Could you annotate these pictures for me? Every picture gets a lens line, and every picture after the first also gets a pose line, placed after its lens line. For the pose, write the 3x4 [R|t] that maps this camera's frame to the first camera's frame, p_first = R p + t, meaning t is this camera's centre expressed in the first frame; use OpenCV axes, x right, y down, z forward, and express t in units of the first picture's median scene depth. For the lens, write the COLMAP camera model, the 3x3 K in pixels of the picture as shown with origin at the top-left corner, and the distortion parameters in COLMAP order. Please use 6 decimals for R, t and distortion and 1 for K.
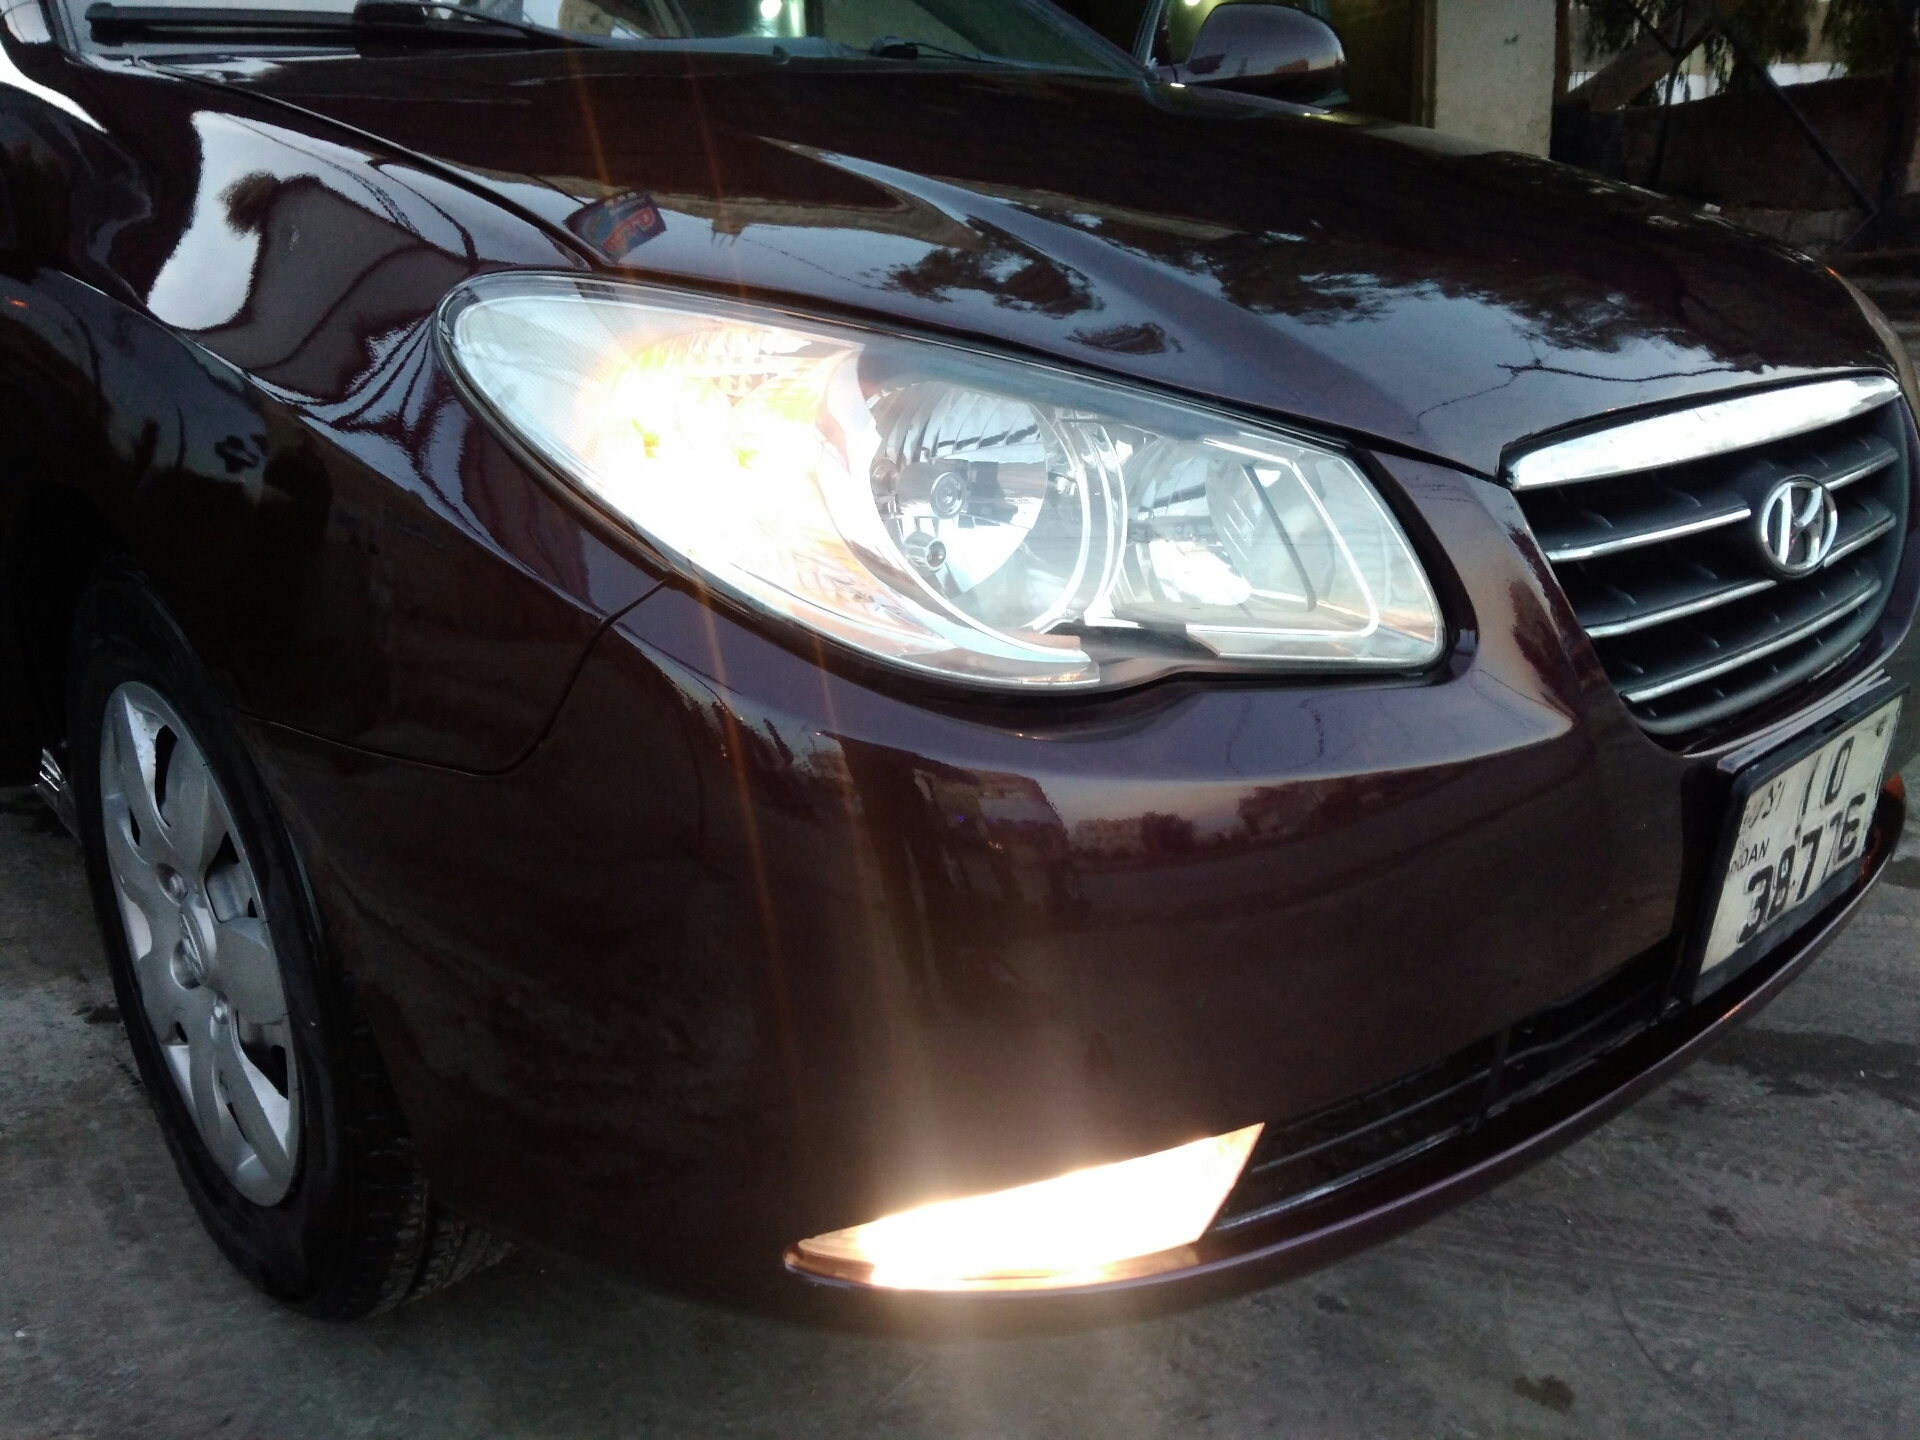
lens RADIAL K [[1564.3, 0, 941.7], [0, 1564.3, 730.1], [0, 0, 1]] dist [0.054403, -0.072226]
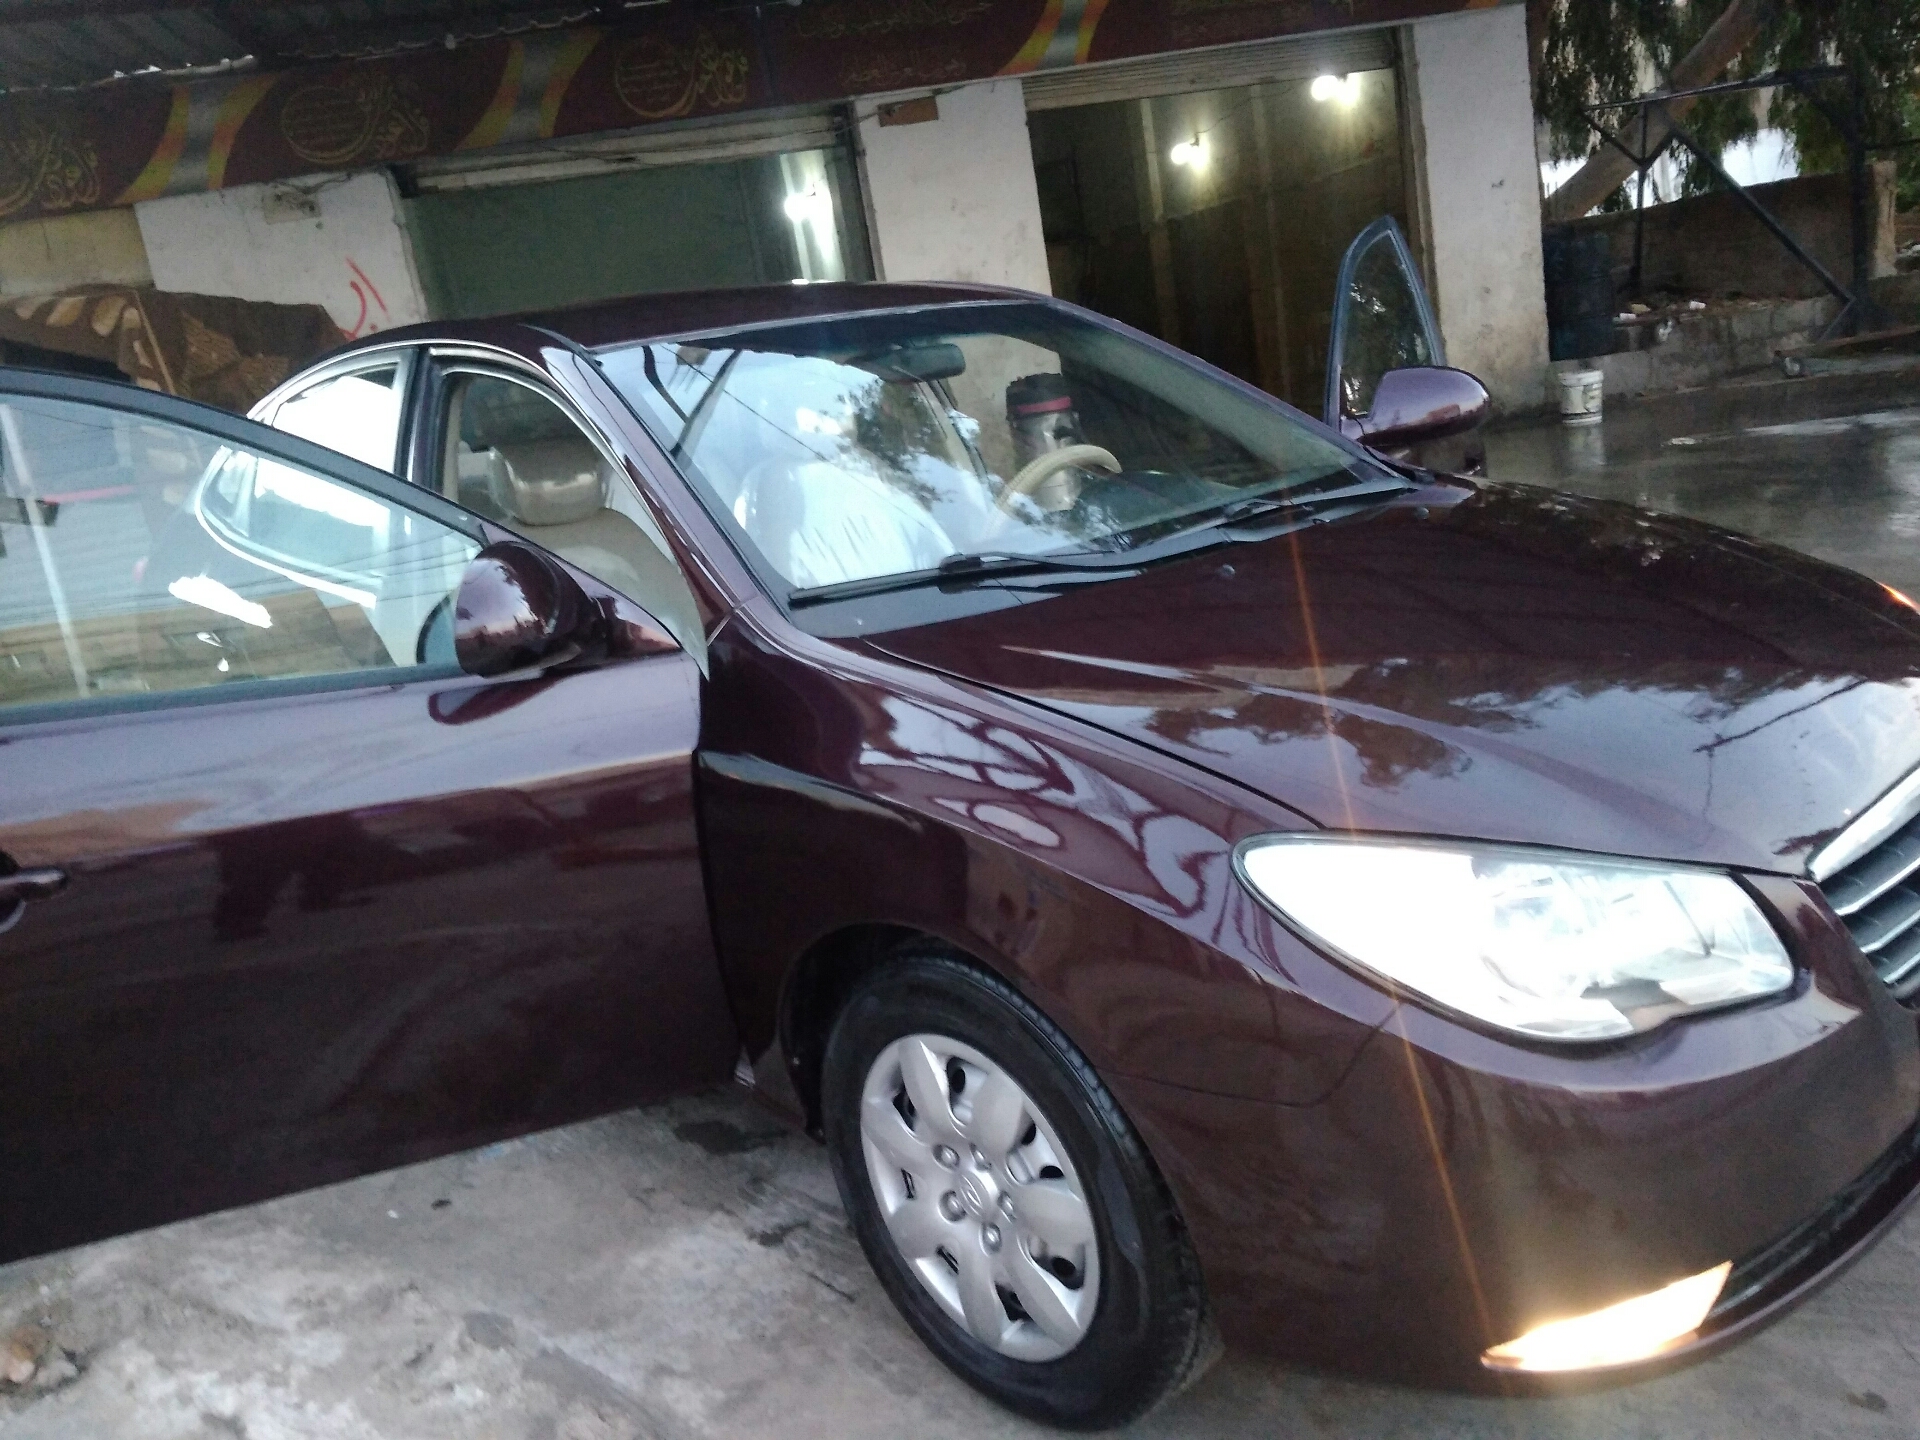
lens RADIAL K [[1564.3, 0, 965.7], [0, 1564.3, 703.3], [0, 0, 1]] dist [0.054403, -0.072226]
pose [[0.995074, -0.099086, 0.003249, -0.422657], [0.099018, 0.991697, -0.082054, -0.216174], [0.004909, 0.081971, 0.996623, -0.589470]]
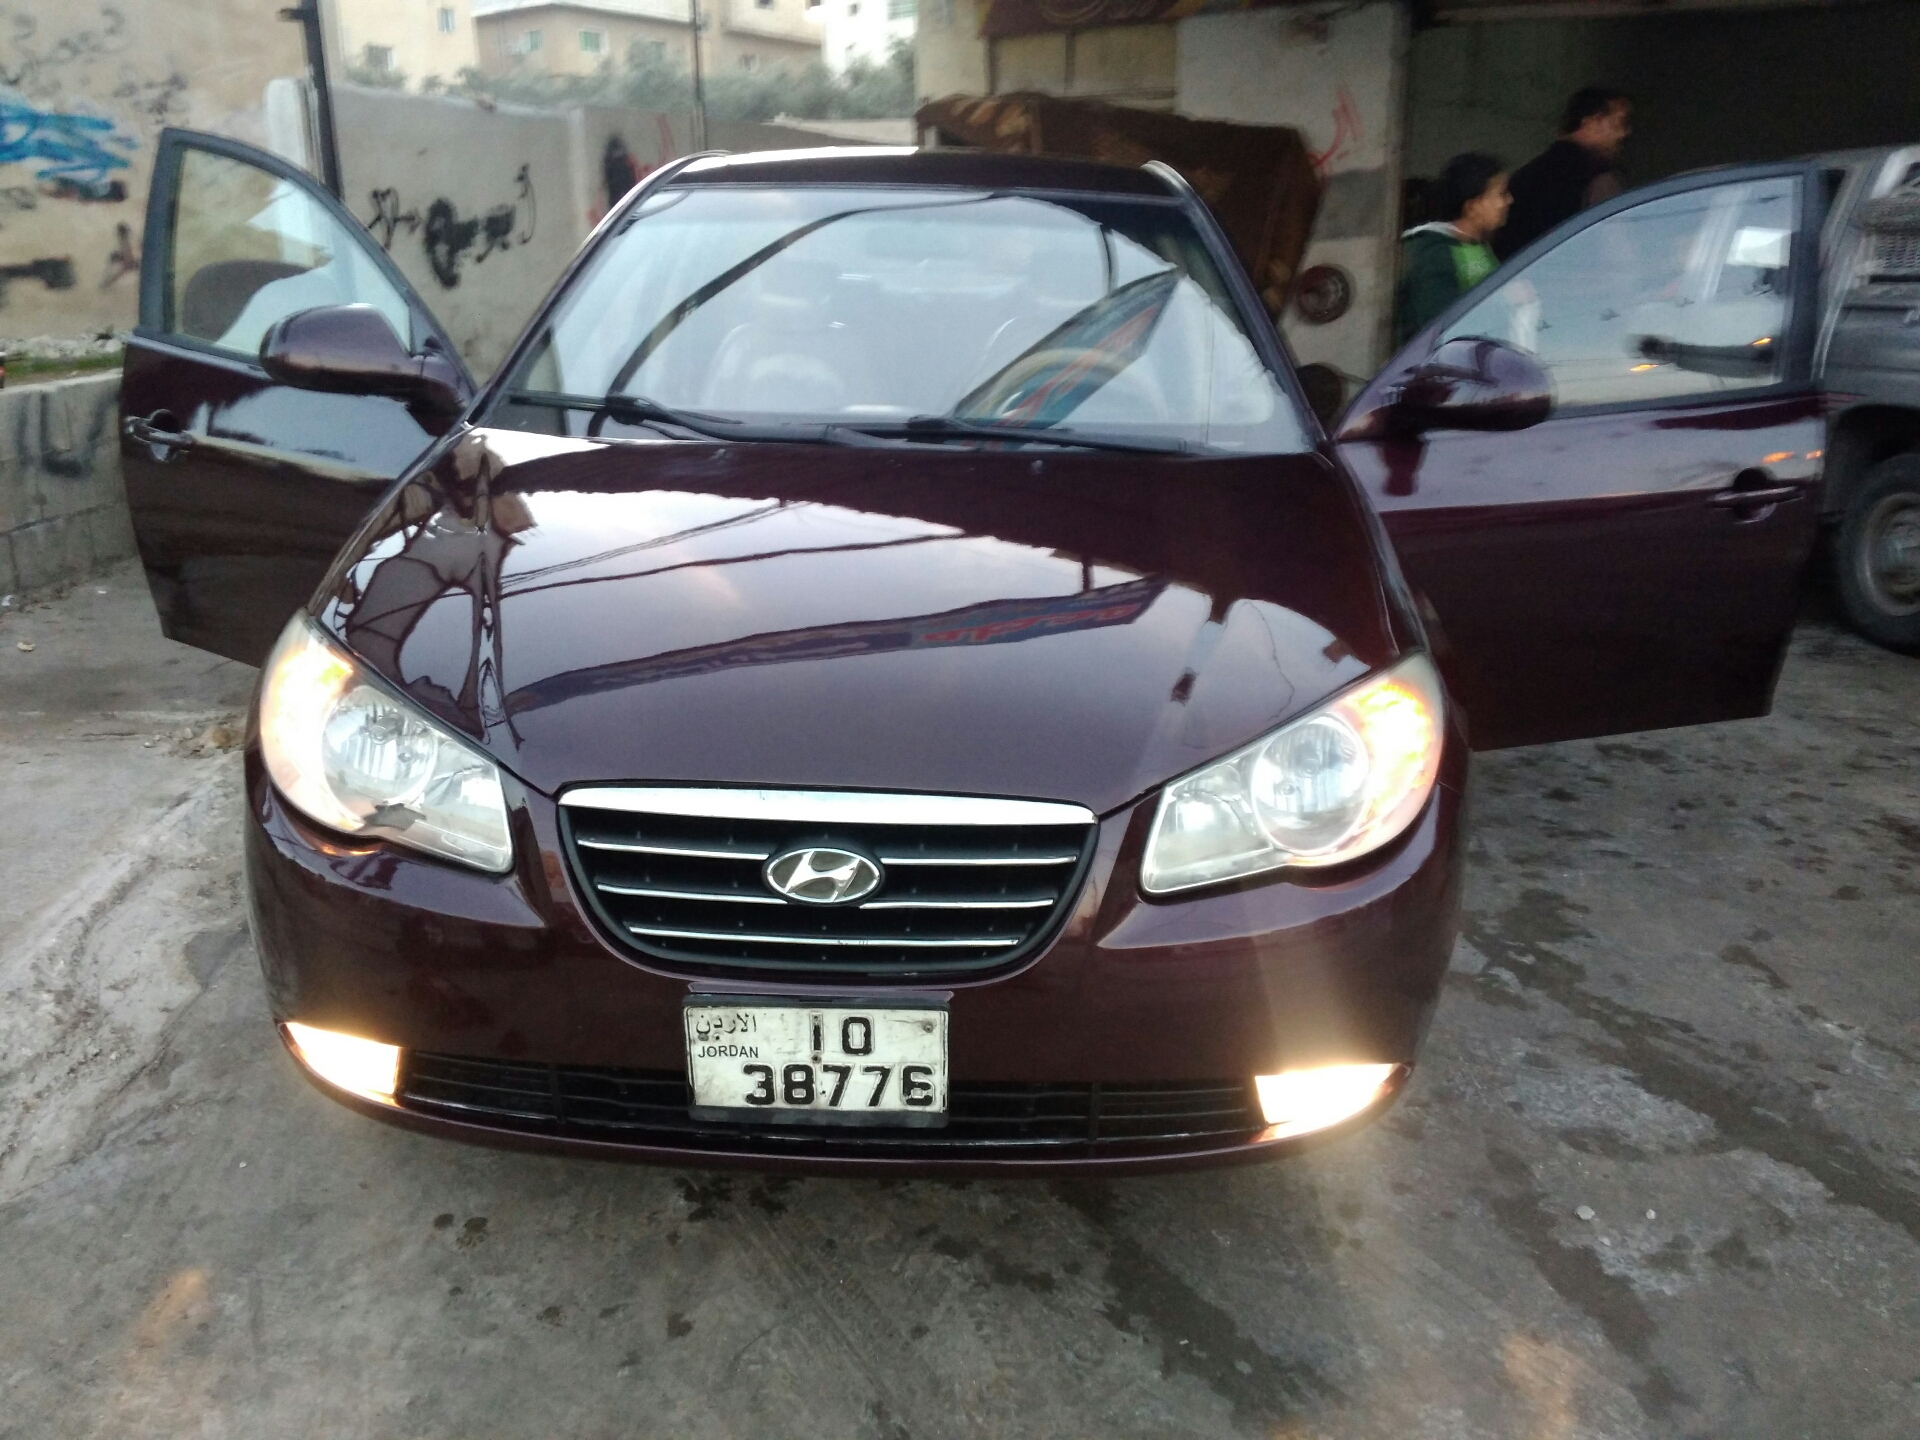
lens RADIAL K [[1564.3, 0, 950.1], [0, 1564.3, 710.0], [0, 0, 1]] dist [0.054403, -0.072226]
pose [[0.717466, 0.248436, -0.650786, 1.435995], [-0.255709, 0.962948, 0.085694, -0.407523], [0.647963, 0.104929, 0.754410, -0.141575]]
